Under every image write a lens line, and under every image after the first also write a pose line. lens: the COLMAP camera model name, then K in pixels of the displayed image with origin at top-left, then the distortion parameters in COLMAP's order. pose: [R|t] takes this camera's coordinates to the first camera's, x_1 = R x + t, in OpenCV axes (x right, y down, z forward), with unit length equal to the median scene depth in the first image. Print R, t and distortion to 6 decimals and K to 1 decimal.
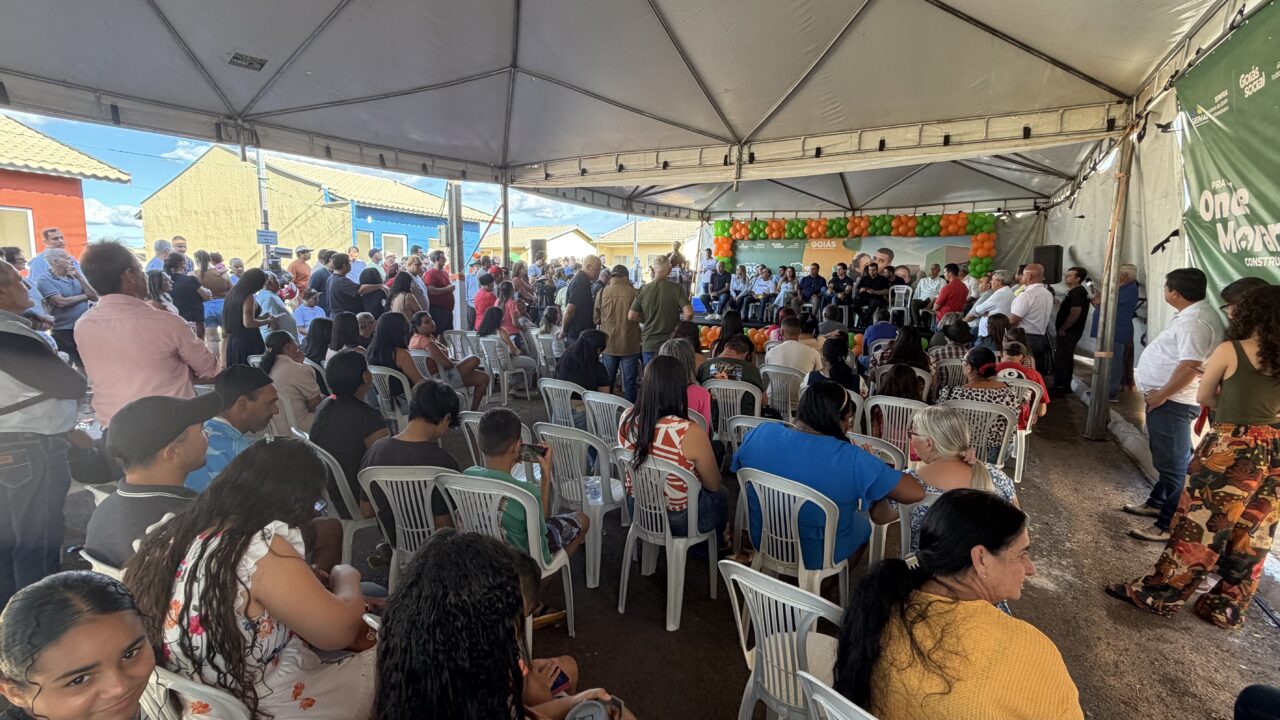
lens RADIAL K [[607.2, 0, 639.5], [0, 607.2, 350.4], [0, 0, 1]] dist [0.009032, 0.001789]
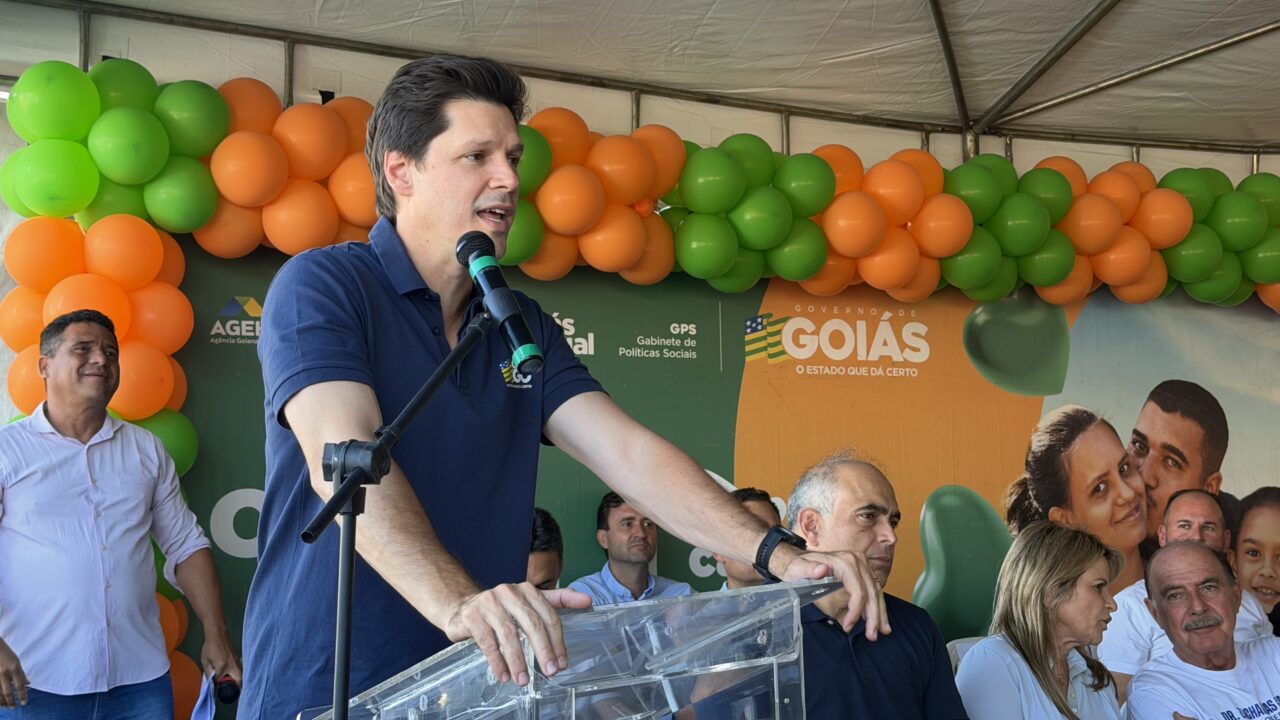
lens RADIAL K [[1922.2, 0, 633.2], [0, 1922.2, 364.3], [0, 0, 1]] dist [0.175581, 0.000000]
pose [[0.539150, 0.045124, 0.841000, -0.102214], [0.120909, 0.984073, -0.130313, -0.128326], [-0.833486, 0.171942, 0.525107, 0.883384]]
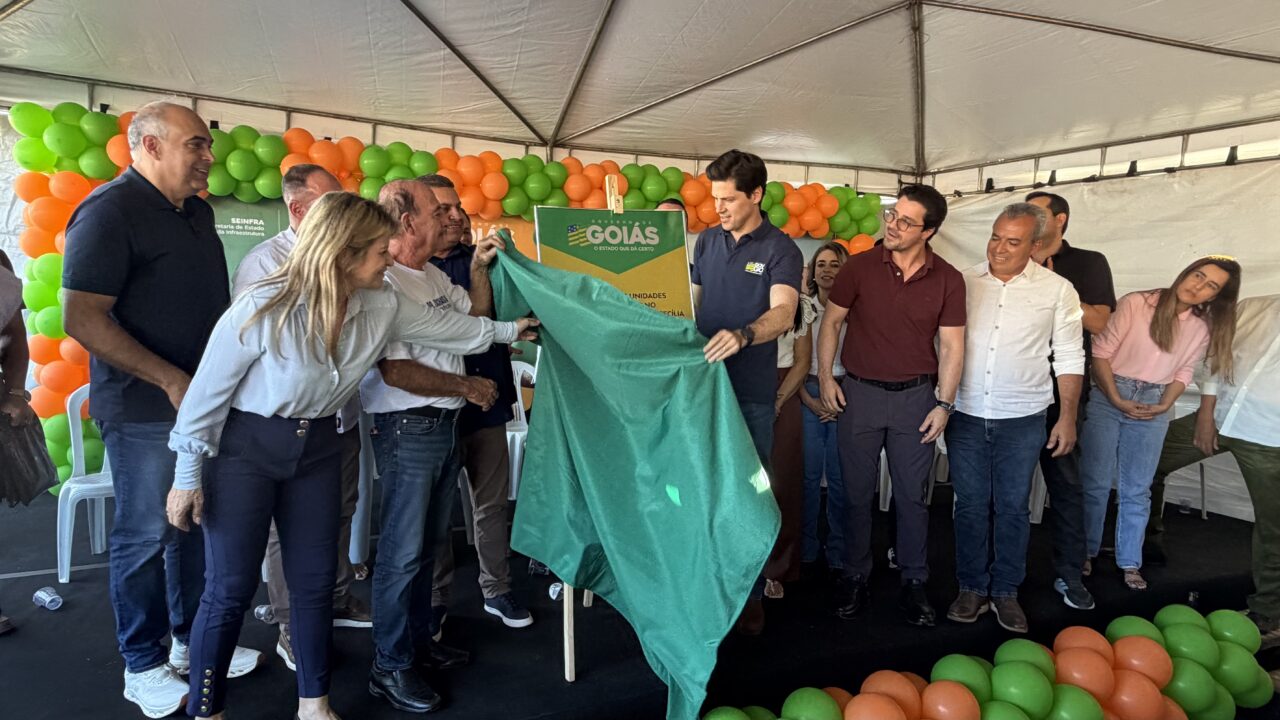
lens RADIAL K [[714.0, 0, 630.2], [0, 714.0, 359.9], [0, 0, 1]] dist [-0.004760, 0.006360]
pose [[0.621359, -0.056917, 0.781456, 0.060868], [0.082123, 0.996596, 0.007289, -0.115589], [-0.779211, 0.059646, 0.623917, 0.769142]]
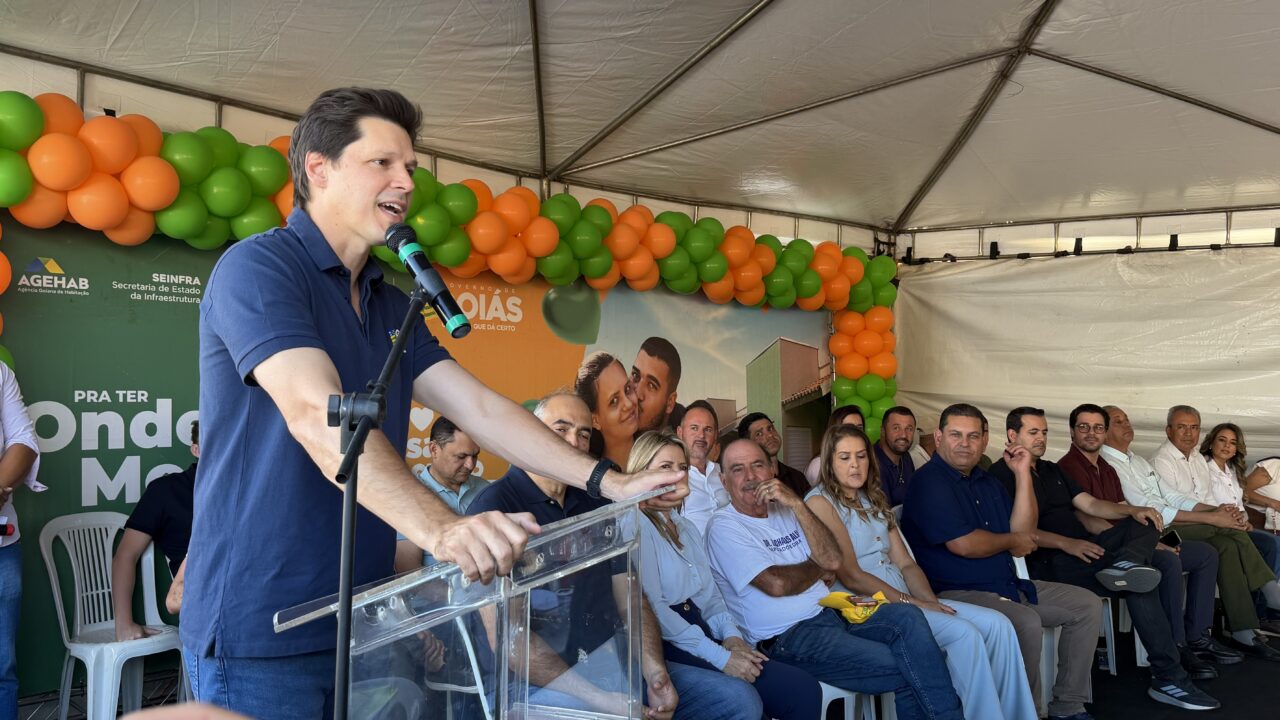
lens RADIAL K [[1120.3, 0, 637.9], [0, 1120.3, 387.1], [0, 0, 1]] dist [0.095911, -0.114847]
pose [[0.224504, -0.002154, 0.974471, -0.081263], [0.123908, 0.991944, -0.026354, -0.139841], [-0.966563, 0.126662, 0.222962, 0.934537]]
